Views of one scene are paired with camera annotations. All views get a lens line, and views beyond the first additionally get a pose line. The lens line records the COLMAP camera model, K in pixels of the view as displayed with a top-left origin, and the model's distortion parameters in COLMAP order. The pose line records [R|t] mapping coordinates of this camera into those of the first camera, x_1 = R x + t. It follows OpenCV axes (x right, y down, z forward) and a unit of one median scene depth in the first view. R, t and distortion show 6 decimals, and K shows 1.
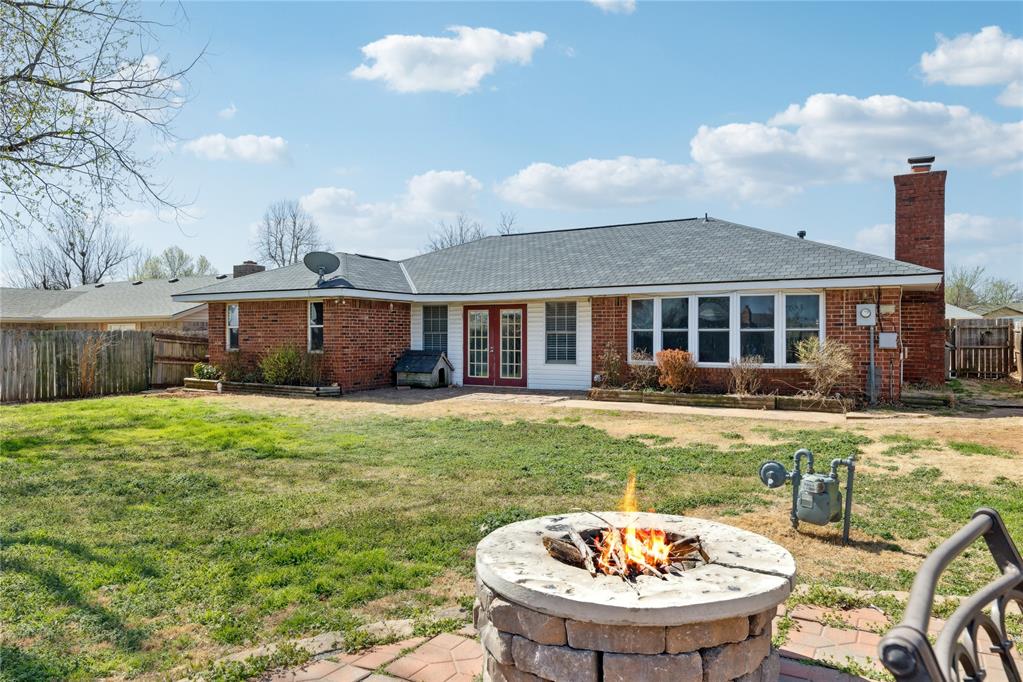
lens RADIAL K [[656.0, 0, 511.9], [0, 656.0, 335.4], [0, 0, 1]] dist [-0.003299, -0.001605]
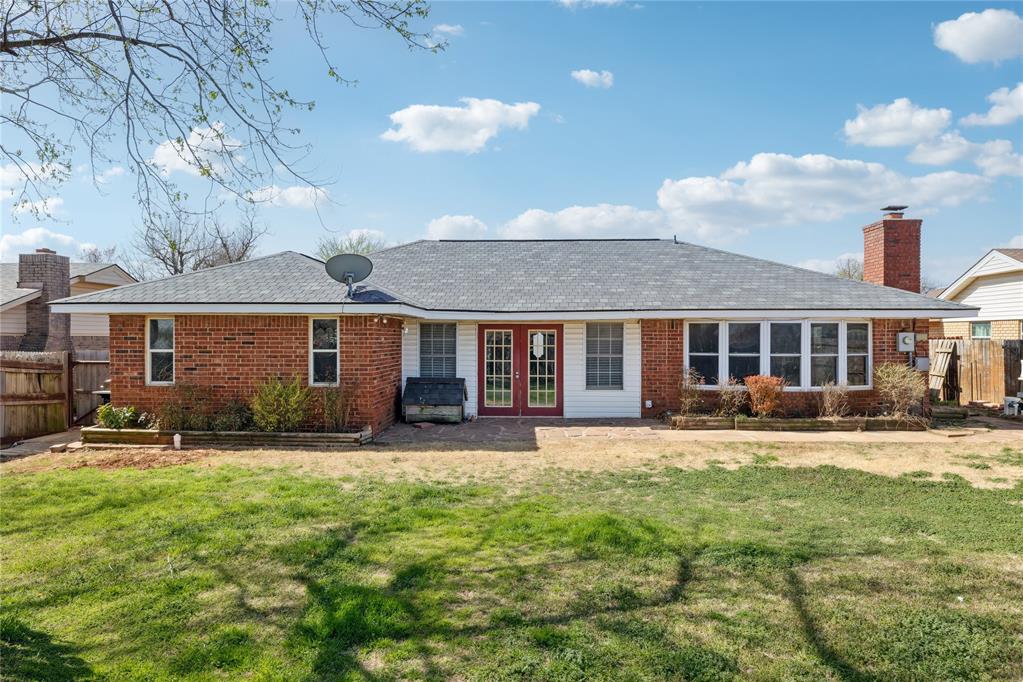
lens RADIAL K [[656.0, 0, 511.9], [0, 656.0, 335.4], [0, 0, 1]] dist [-0.003299, -0.001605]
pose [[0.888244, 0.001740, 0.459369, -0.469076], [-0.000403, 0.999995, -0.003009, -0.030626], [-0.459372, 0.002487, 0.888240, 0.237331]]
